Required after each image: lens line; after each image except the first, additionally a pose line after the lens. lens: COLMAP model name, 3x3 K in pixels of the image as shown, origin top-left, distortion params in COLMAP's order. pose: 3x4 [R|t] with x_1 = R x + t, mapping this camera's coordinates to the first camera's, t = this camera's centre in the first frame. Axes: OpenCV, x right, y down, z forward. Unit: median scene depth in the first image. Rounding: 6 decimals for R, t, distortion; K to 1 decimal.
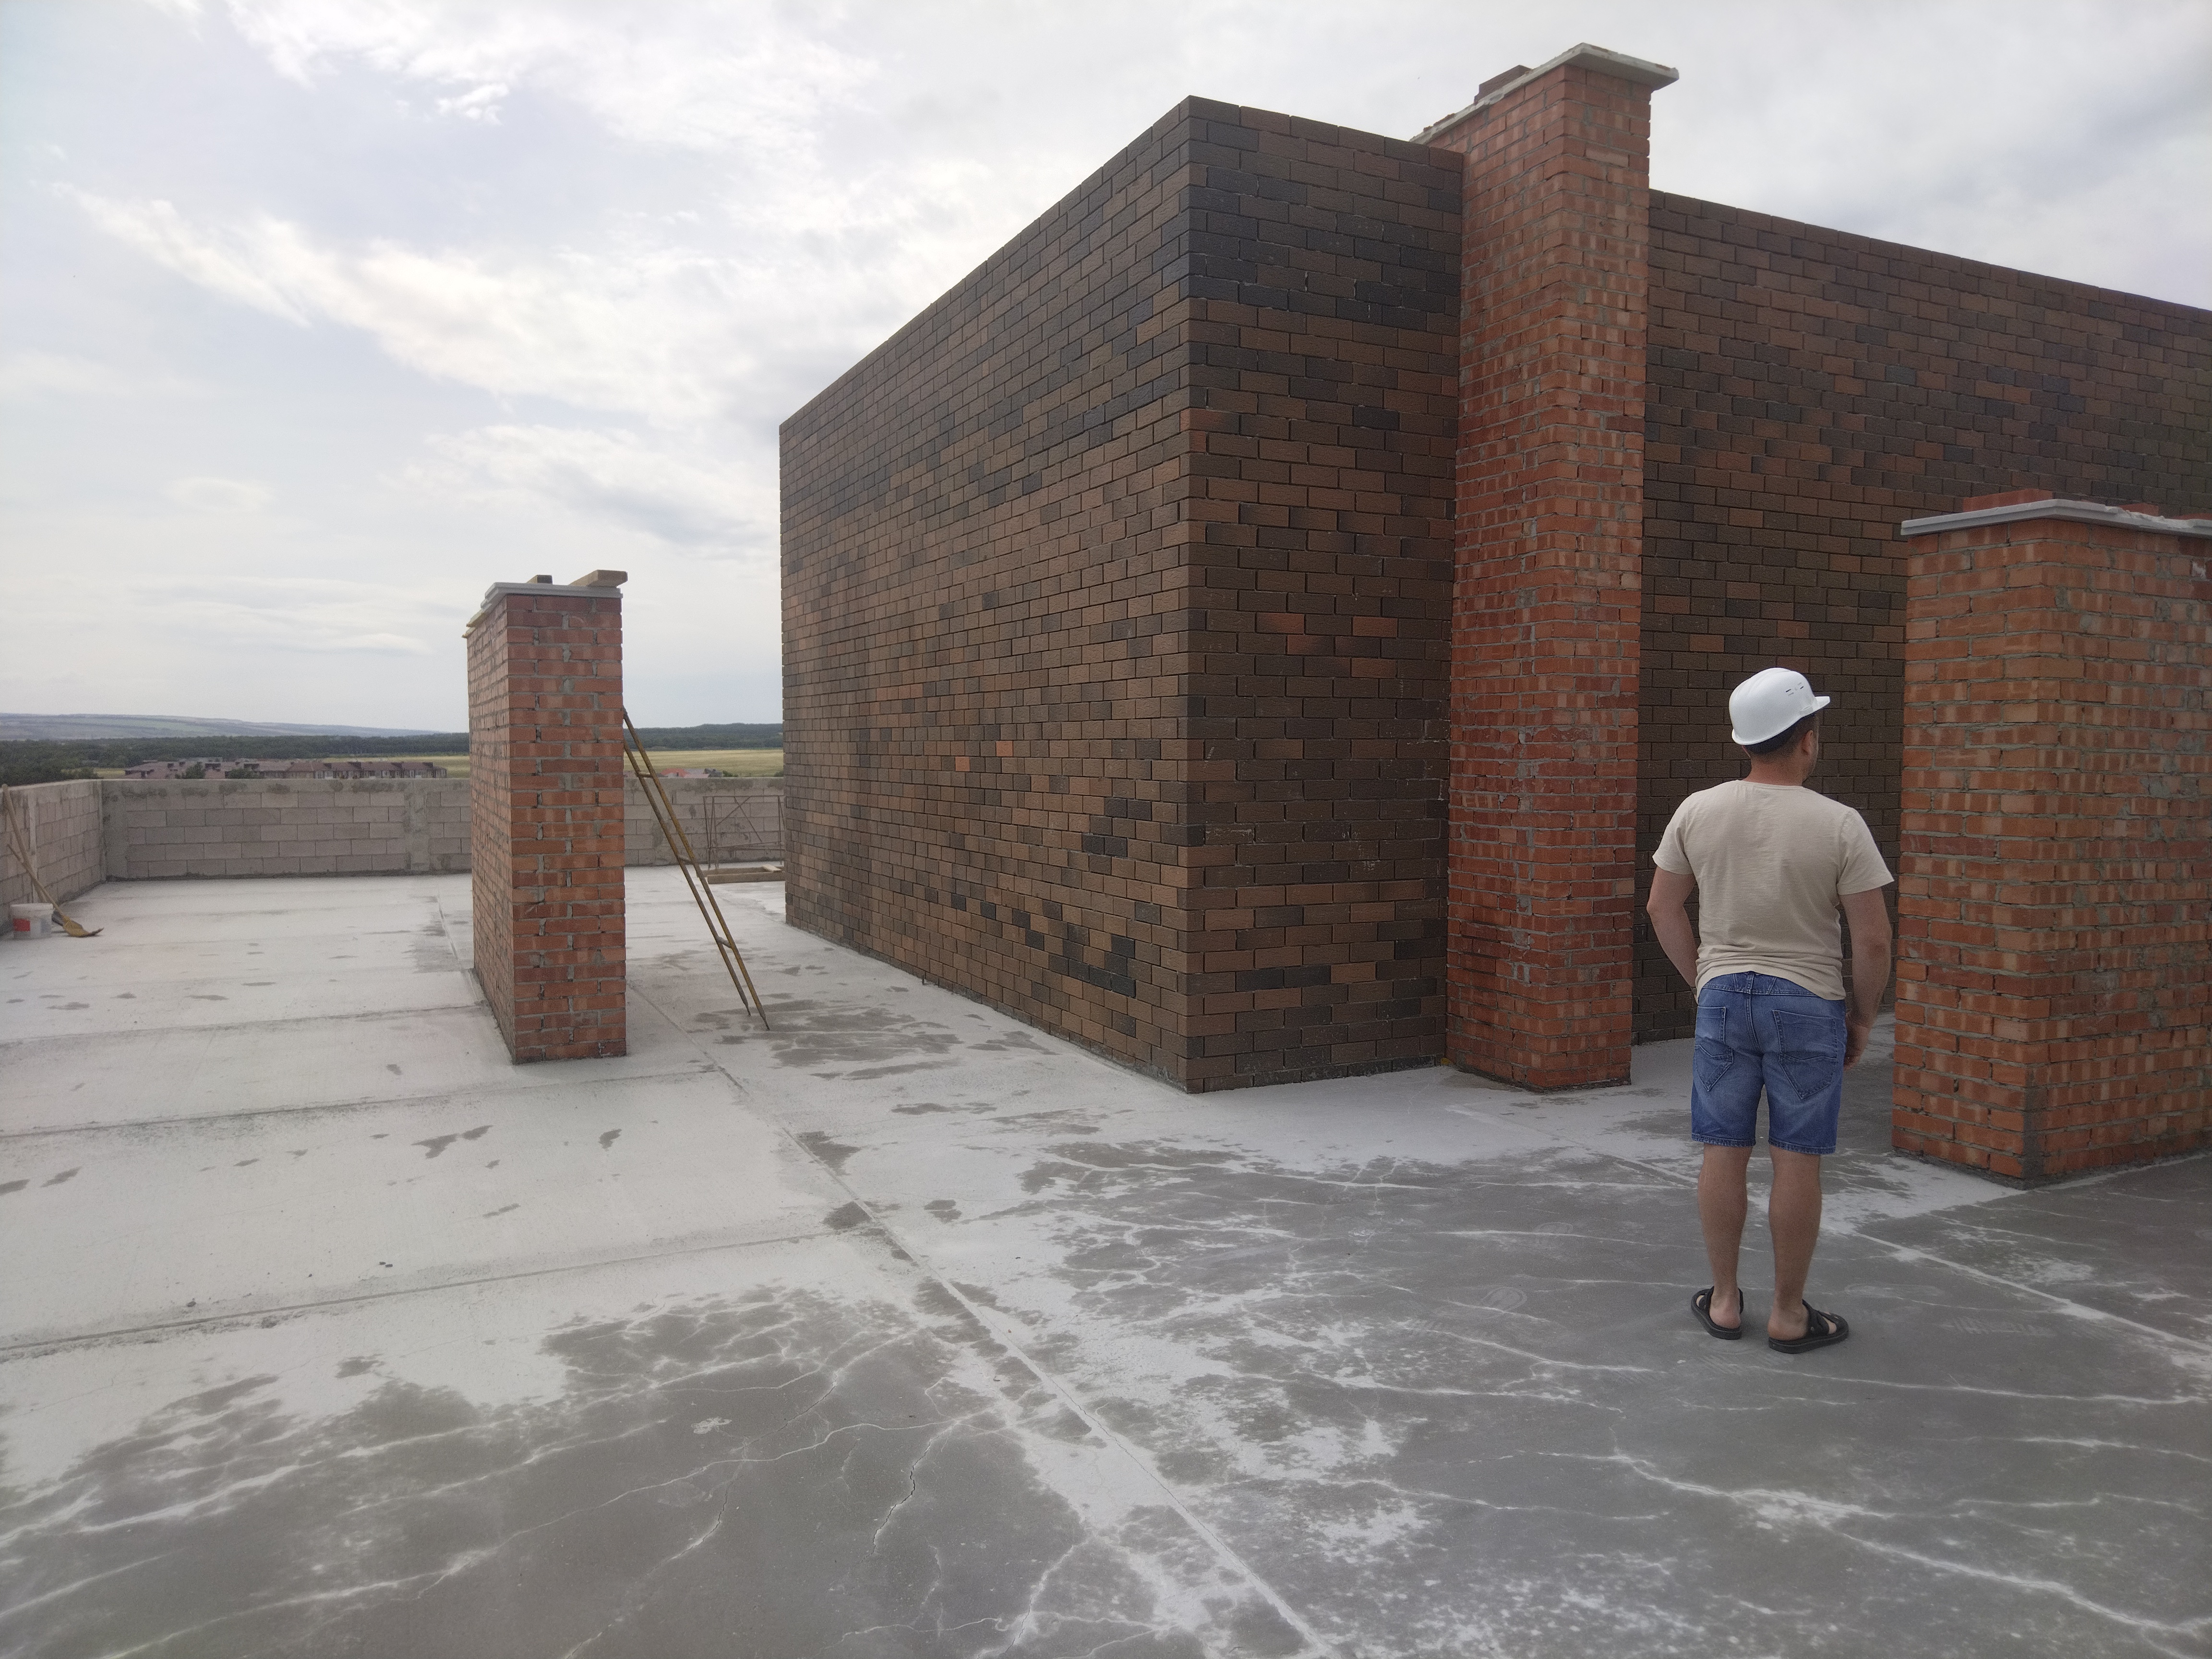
lens RADIAL K [[1503.7, 0, 1106.0], [0, 1503.7, 829.5], [0, 0, 1]] dist [-0.007949, 0.004981]
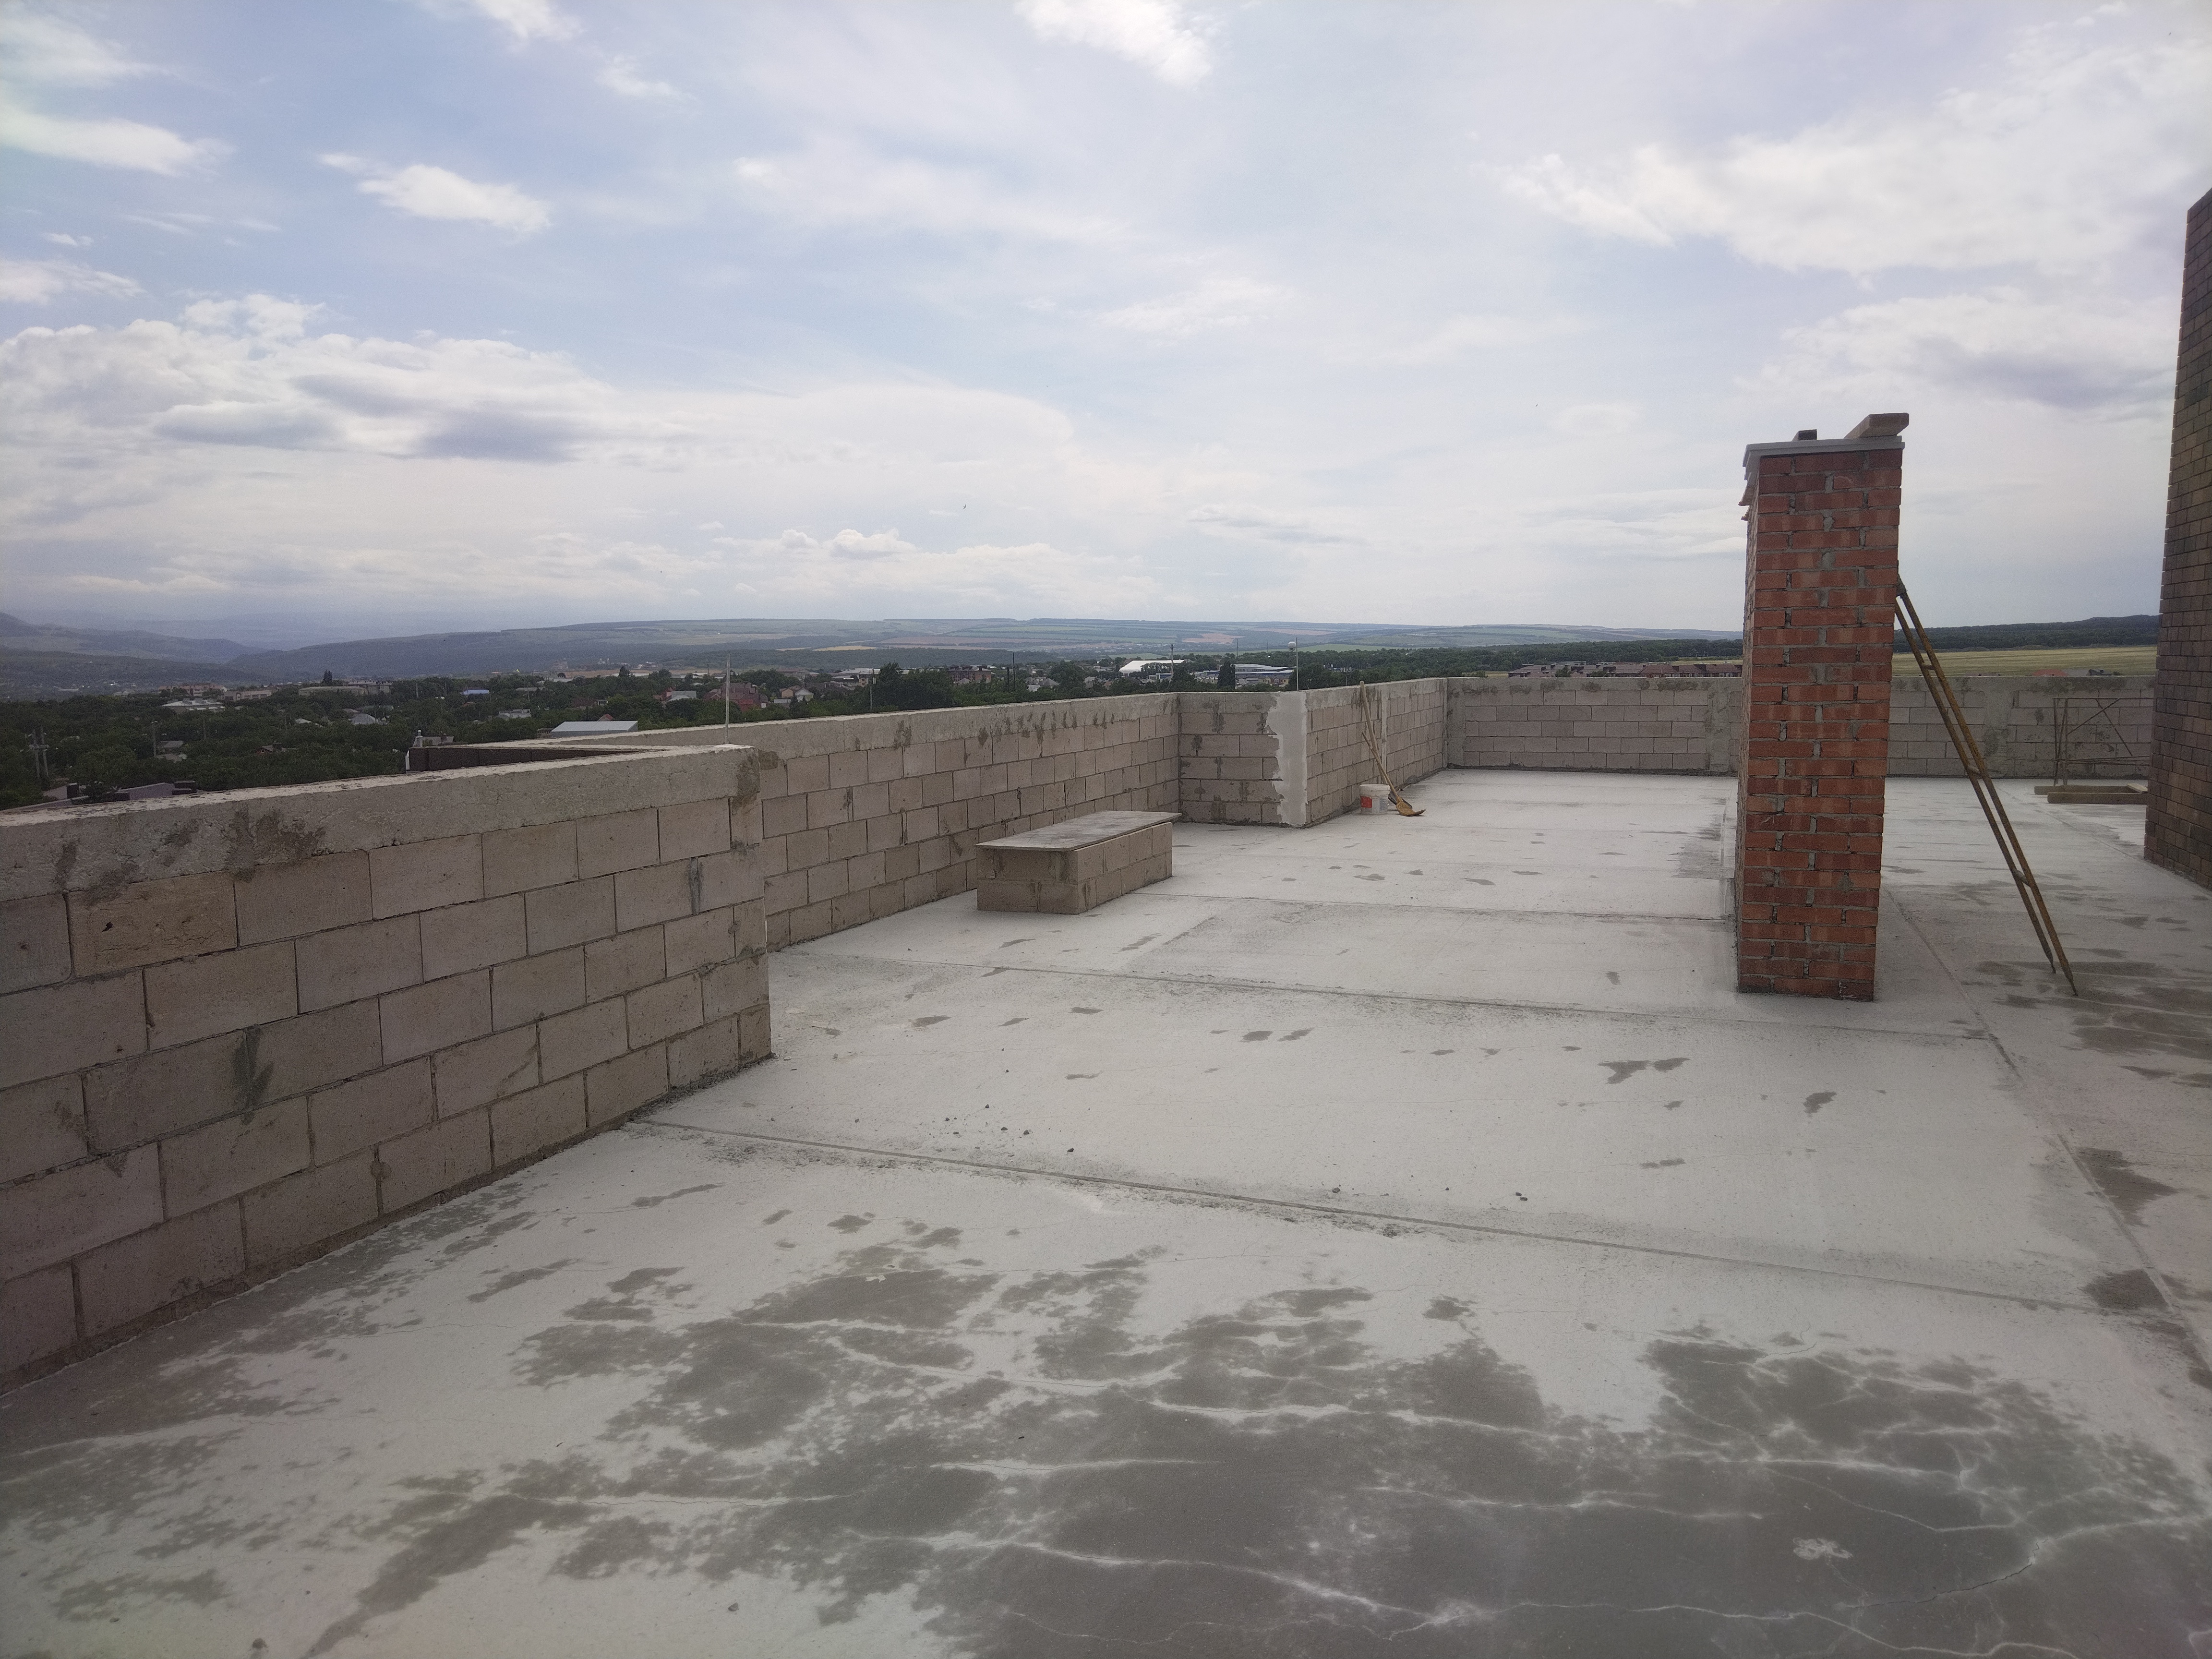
lens RADIAL K [[1493.1, 0, 1117.9], [0, 1493.1, 835.3], [0, 0, 1]] dist [-0.008668, 0.015567]
pose [[0.670004, 0.077025, -0.738351, 0.006853], [-0.025788, 0.996417, 0.080546, 0.001785], [0.741909, -0.034926, 0.669590, 0.135070]]
